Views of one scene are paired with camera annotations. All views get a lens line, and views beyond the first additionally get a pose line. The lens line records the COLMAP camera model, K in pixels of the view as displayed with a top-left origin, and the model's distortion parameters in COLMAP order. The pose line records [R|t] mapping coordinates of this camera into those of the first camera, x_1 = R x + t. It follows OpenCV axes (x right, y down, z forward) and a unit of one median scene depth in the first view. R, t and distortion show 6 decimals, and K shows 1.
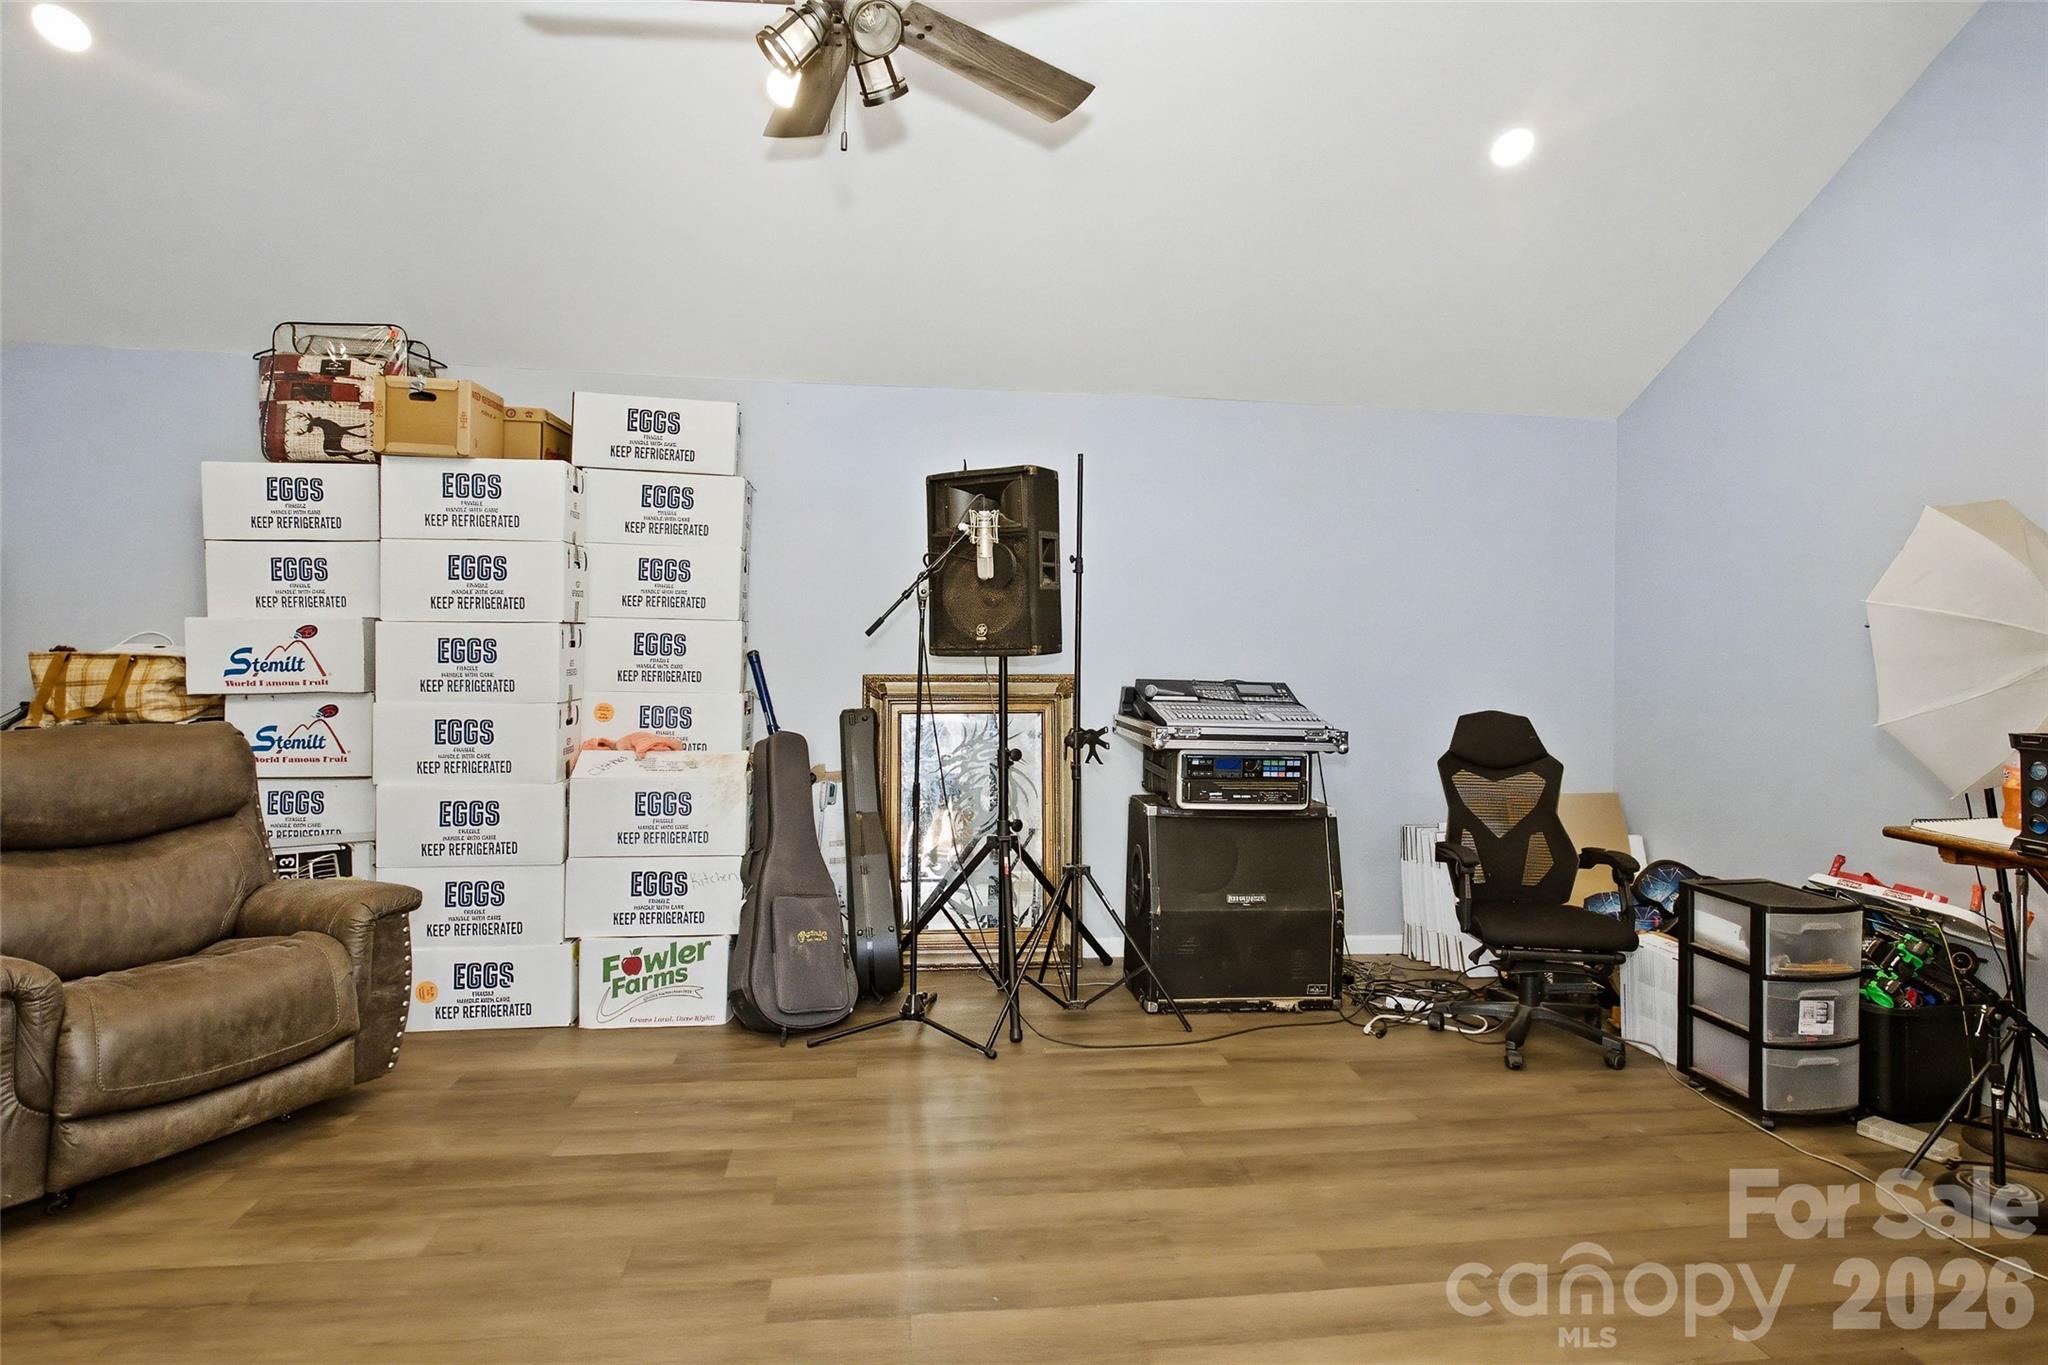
lens RADIAL K [[1040.6, 0, 1024.8], [0, 1040.6, 632.6], [0, 0, 1]] dist [-0.002013, 0.001037]
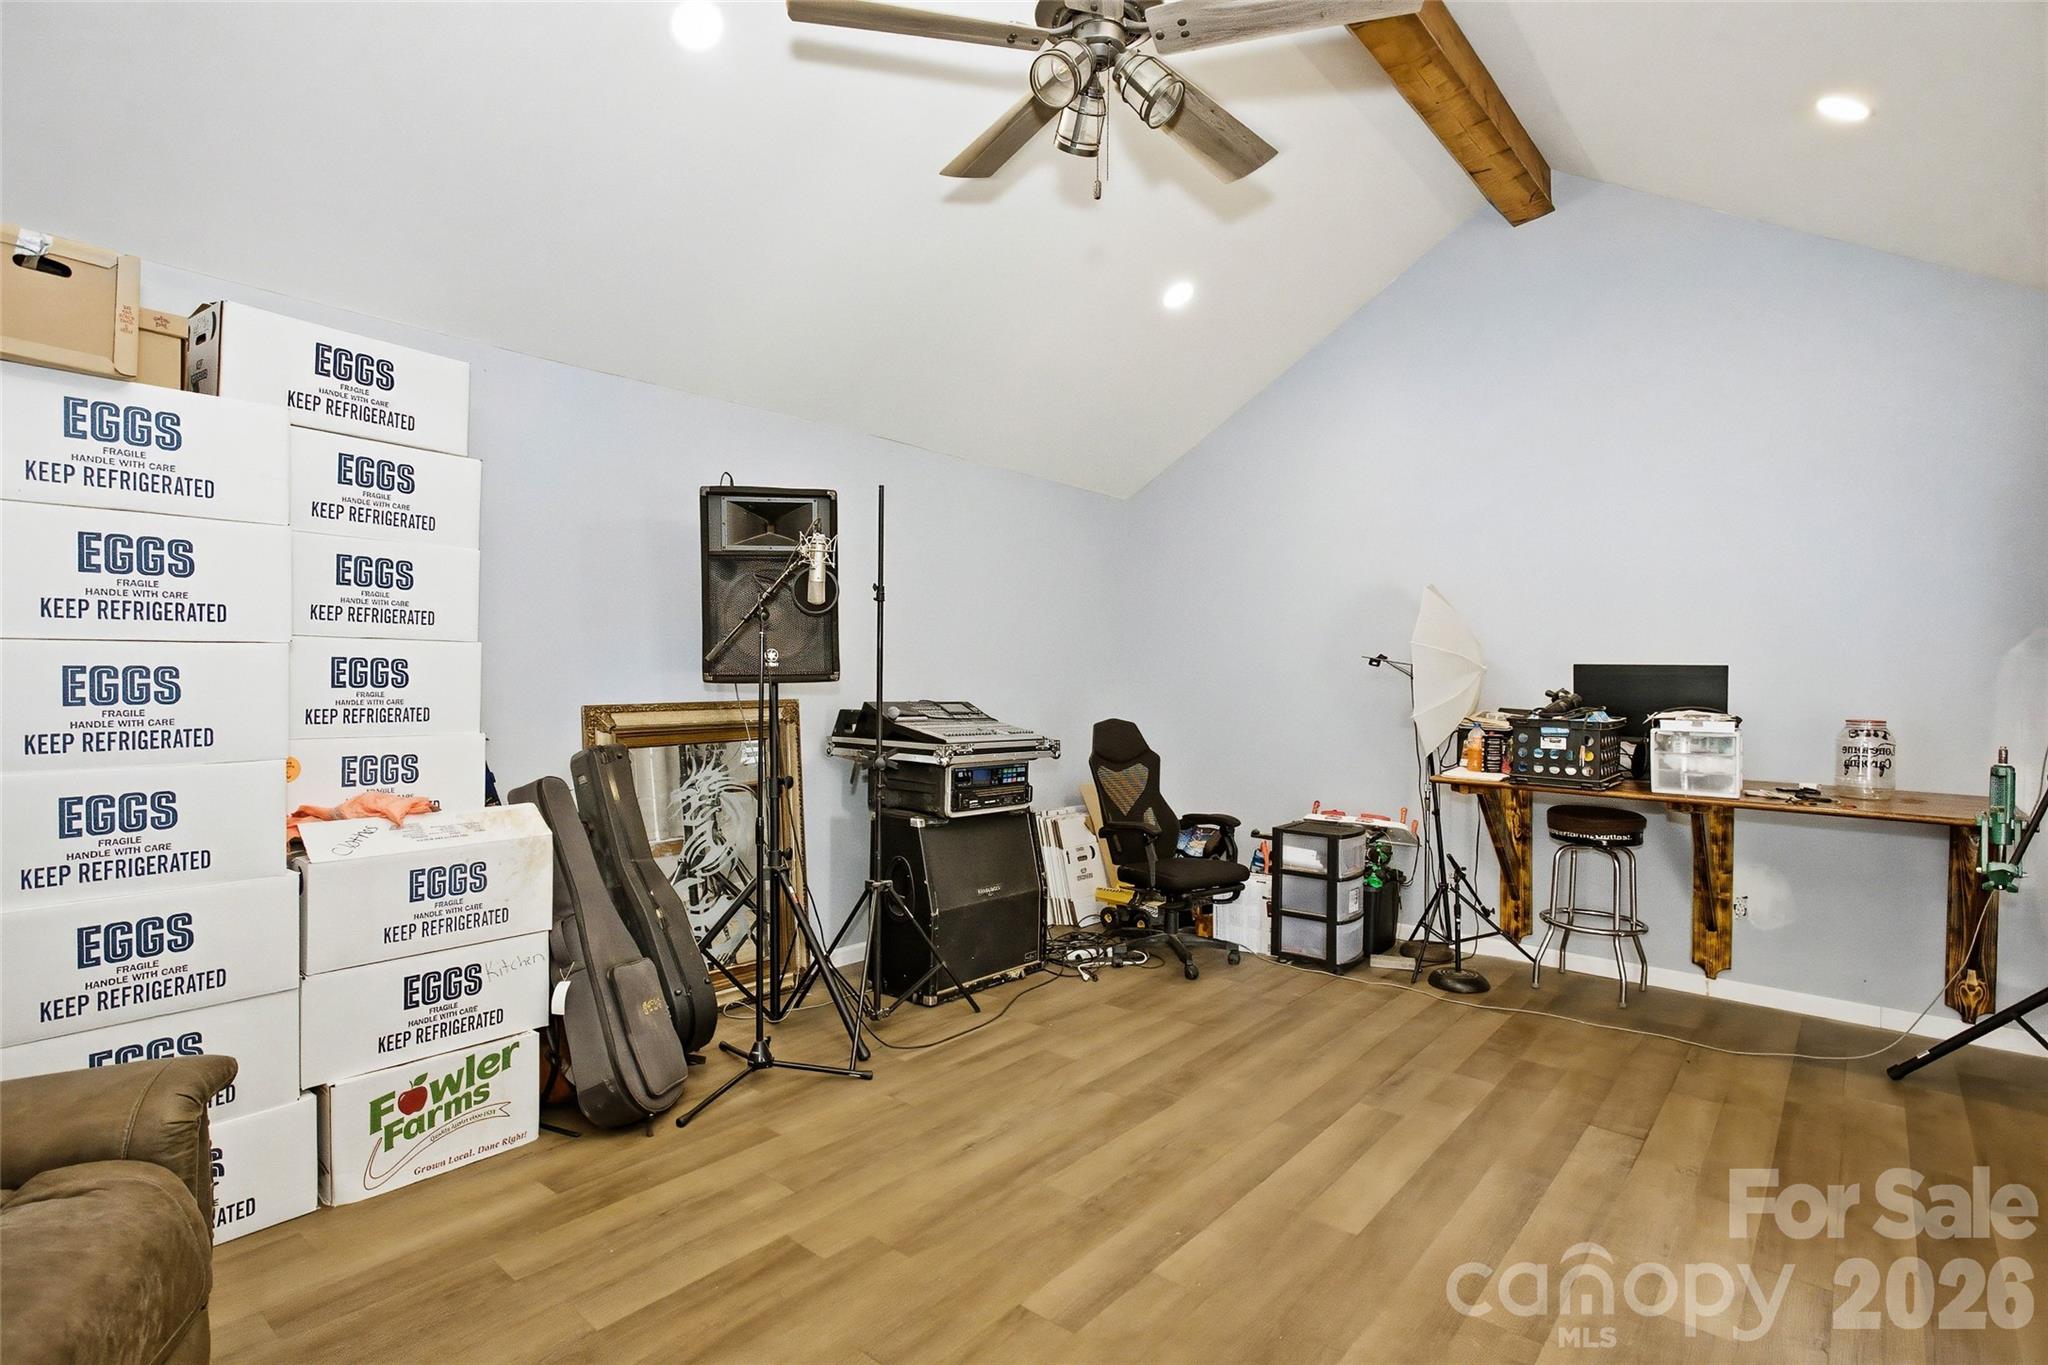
lens RADIAL K [[987.3, 0, 1024.0], [0, 987.3, 682.5], [0, 0, 1]] dist [0.001678, 0.001024]
pose [[0.742848, -0.014096, 0.669311, -0.519346], [-0.006112, 0.999594, 0.027835, -0.004446], [-0.669432, -0.024768, 0.742460, 0.179602]]
